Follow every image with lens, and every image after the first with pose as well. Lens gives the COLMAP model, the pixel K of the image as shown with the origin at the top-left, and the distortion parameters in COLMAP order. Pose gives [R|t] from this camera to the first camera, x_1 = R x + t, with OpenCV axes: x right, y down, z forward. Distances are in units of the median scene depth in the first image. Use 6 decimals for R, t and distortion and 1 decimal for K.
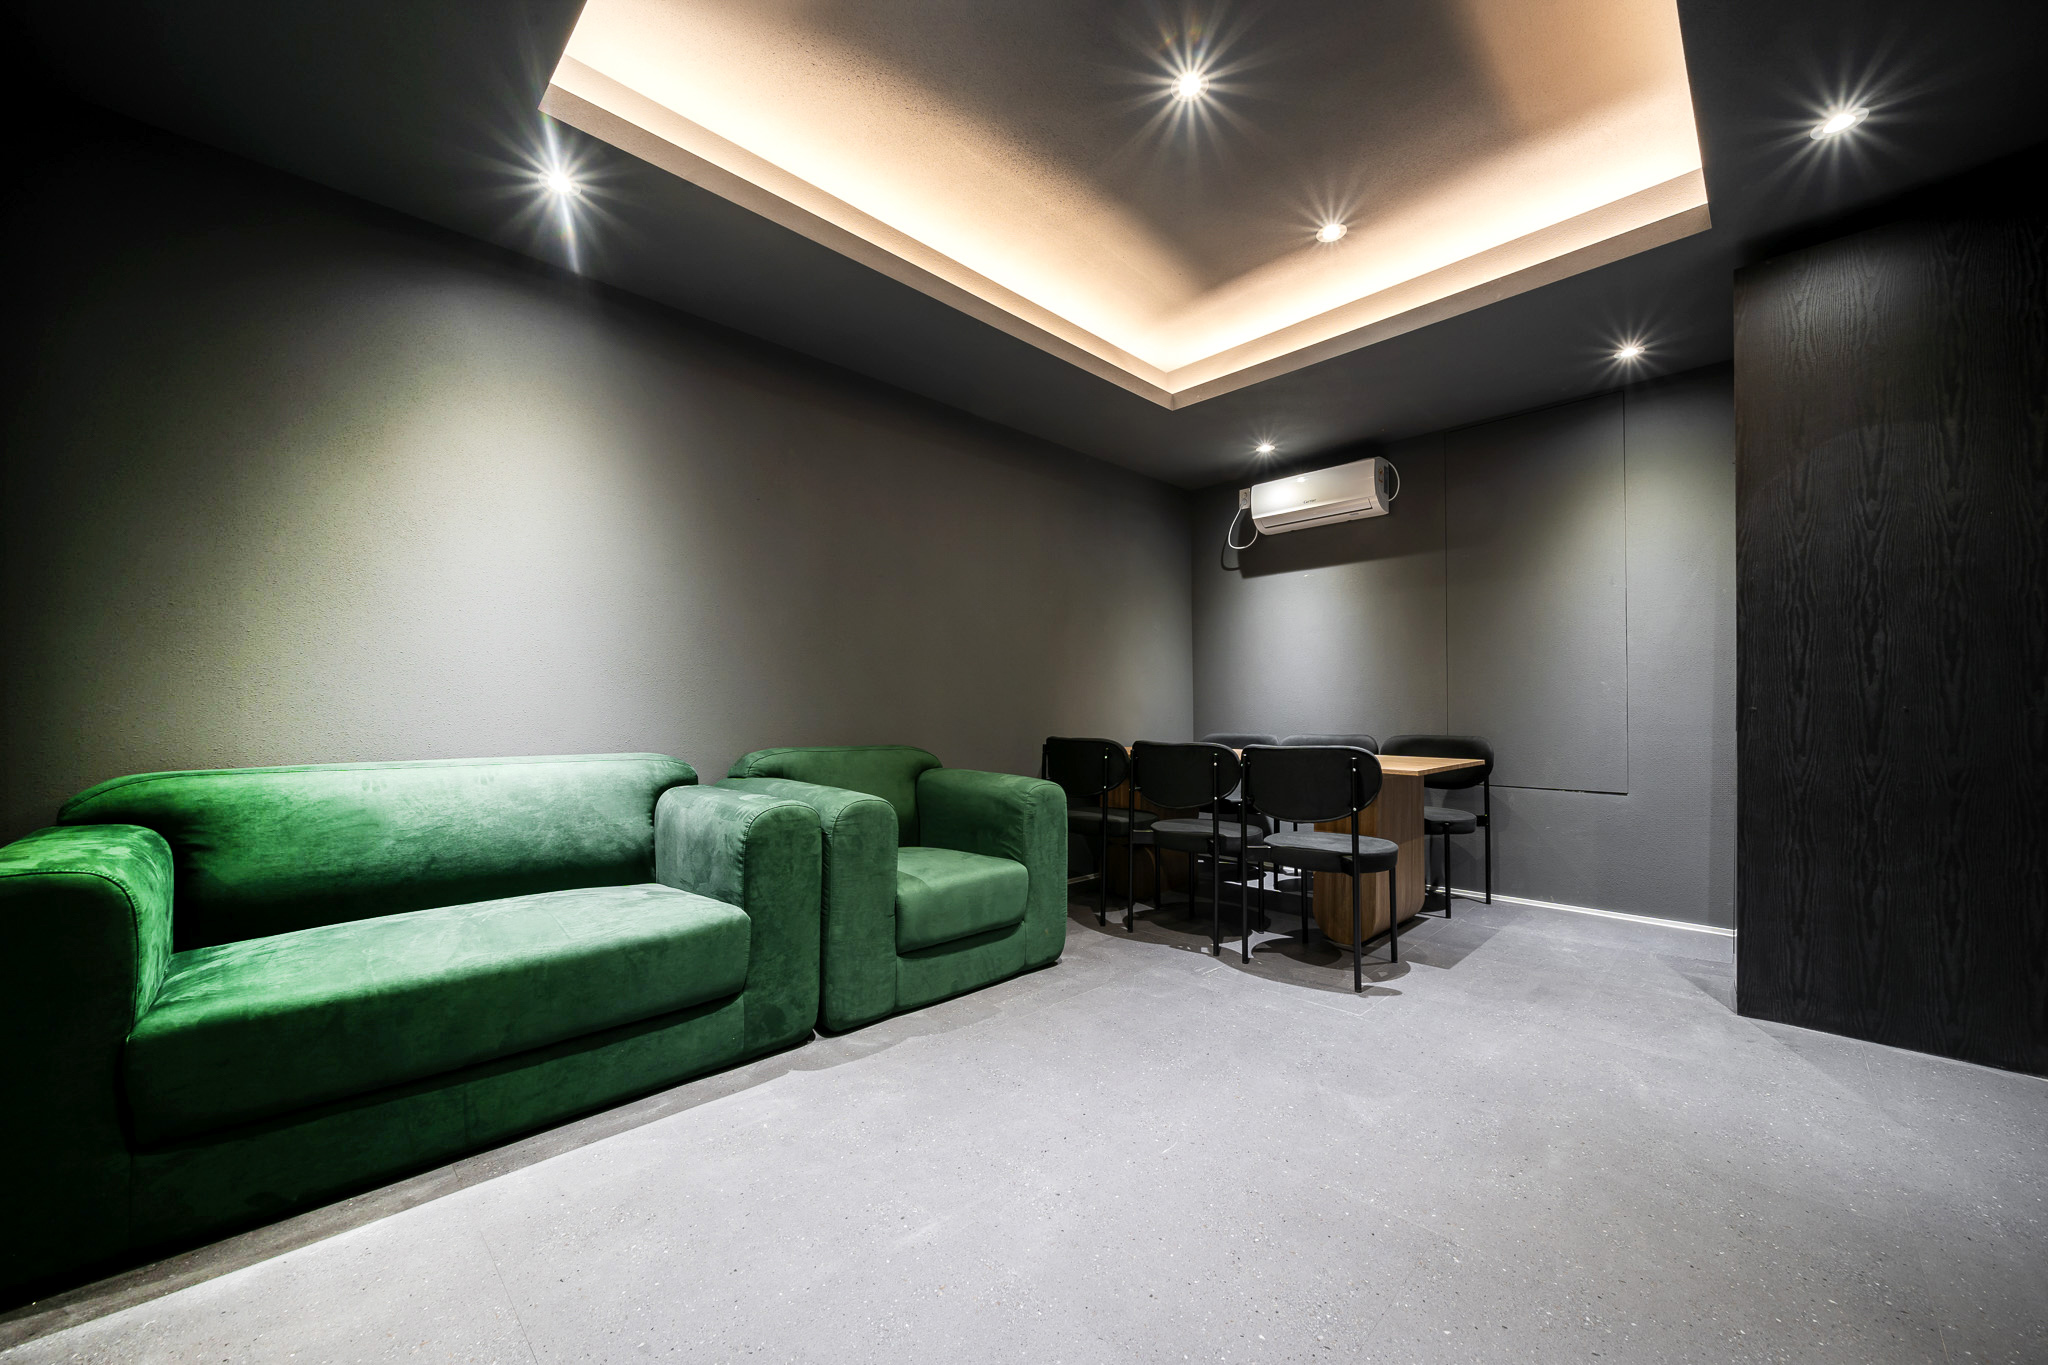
lens RADIAL K [[760.9, 0, 1021.5], [0, 760.9, 714.4], [0, 0, 1]] dist [-0.000418, -0.000375]
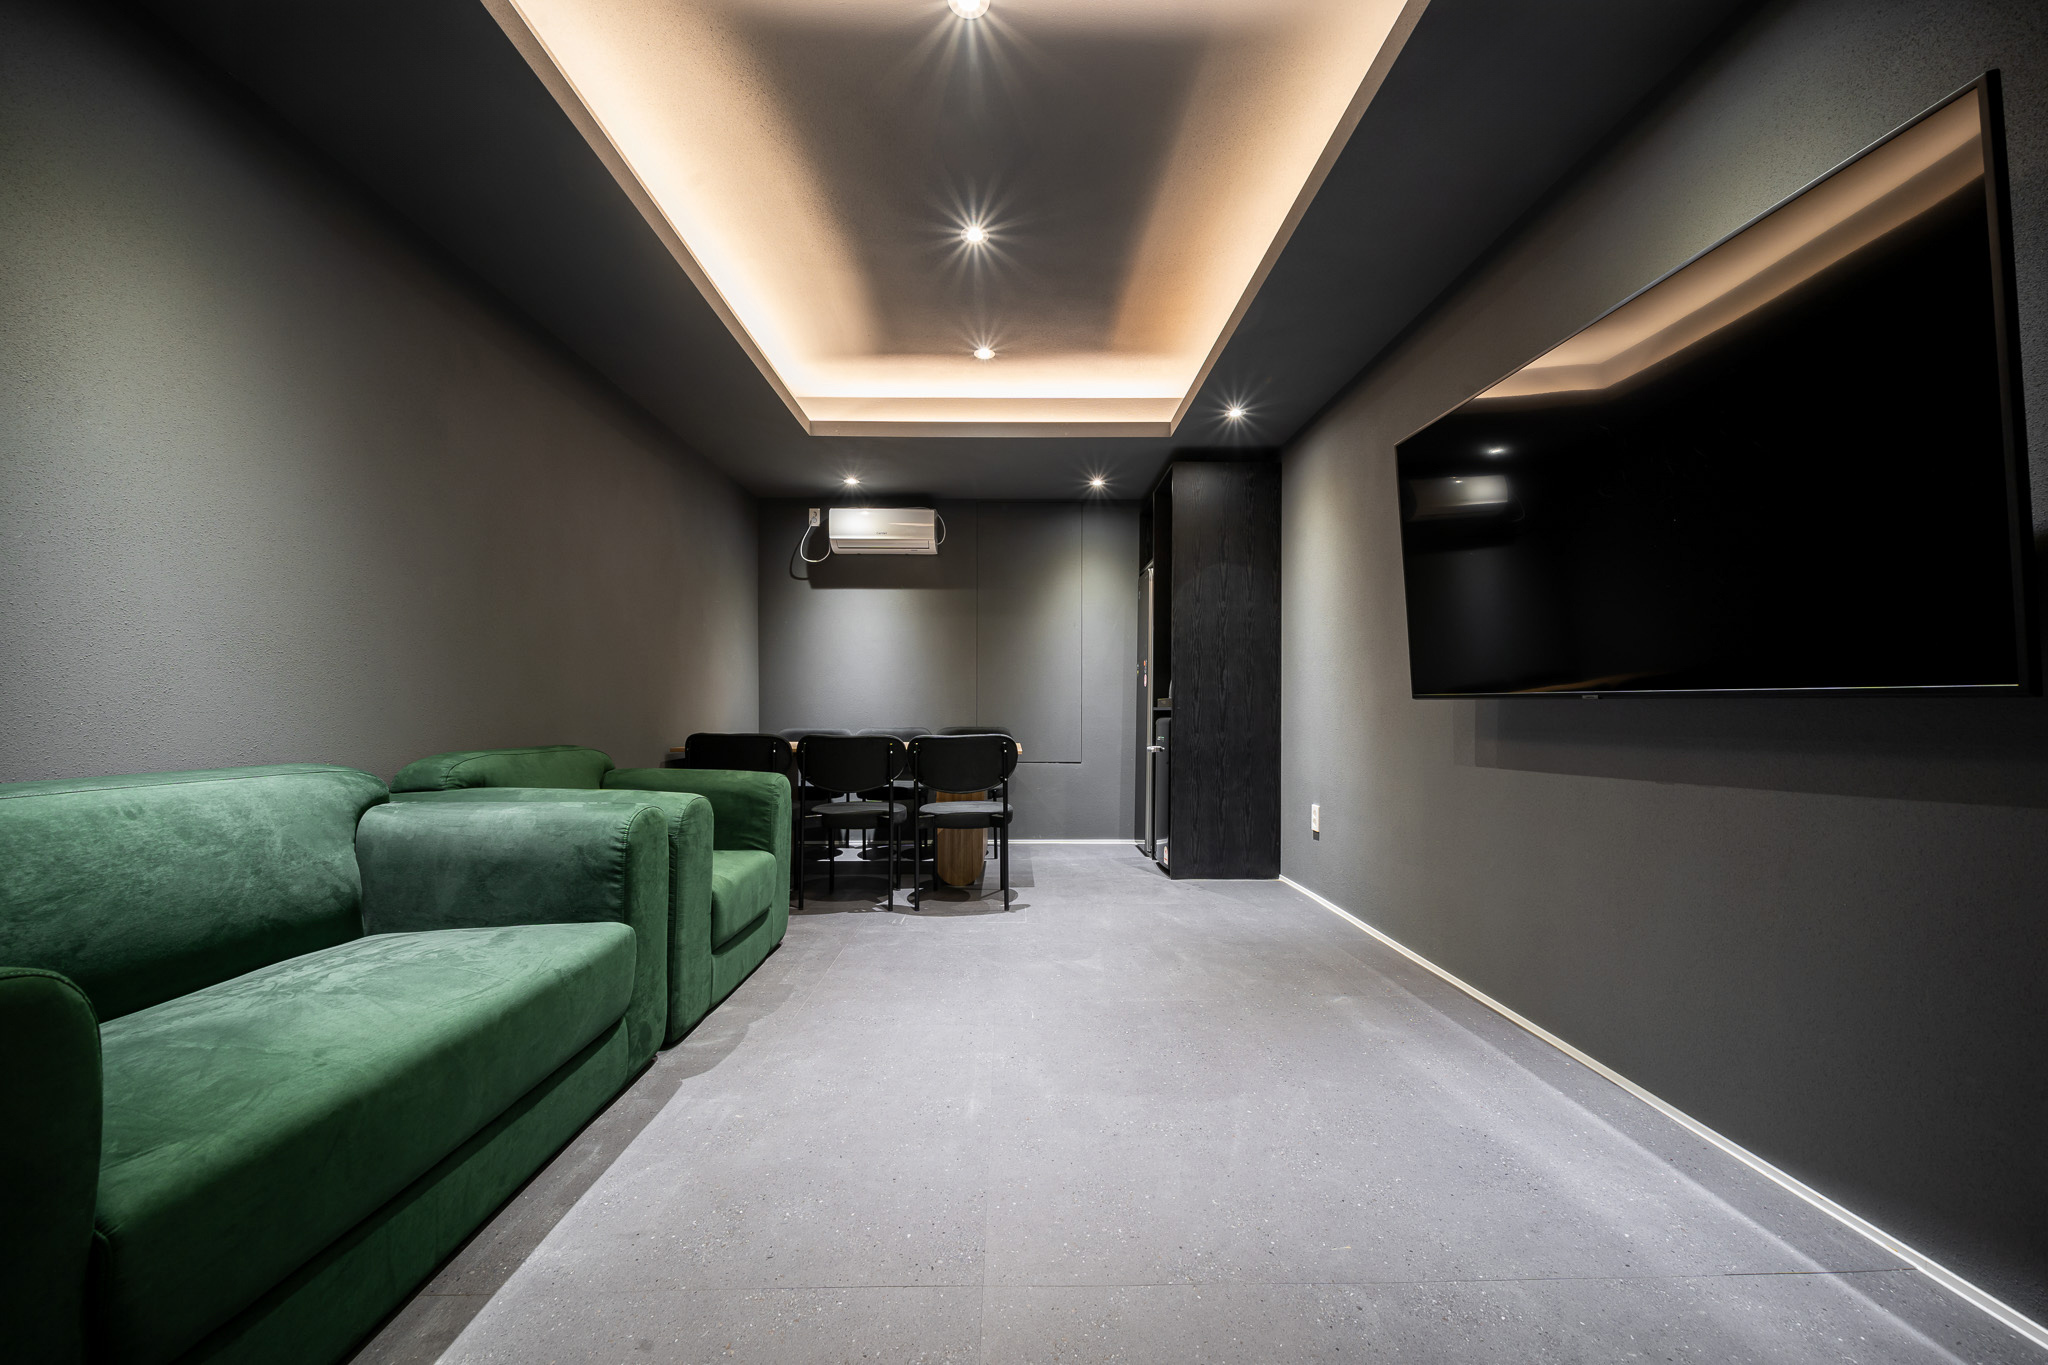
lens RADIAL K [[760.9, 0, 1021.5], [0, 760.9, 714.4], [0, 0, 1]] dist [-0.000418, -0.000375]
pose [[0.690816, -0.001937, 0.723028, -0.570300], [-0.000693, 0.999994, 0.003341, 0.001775], [-0.723030, -0.002809, 0.690811, 0.021226]]
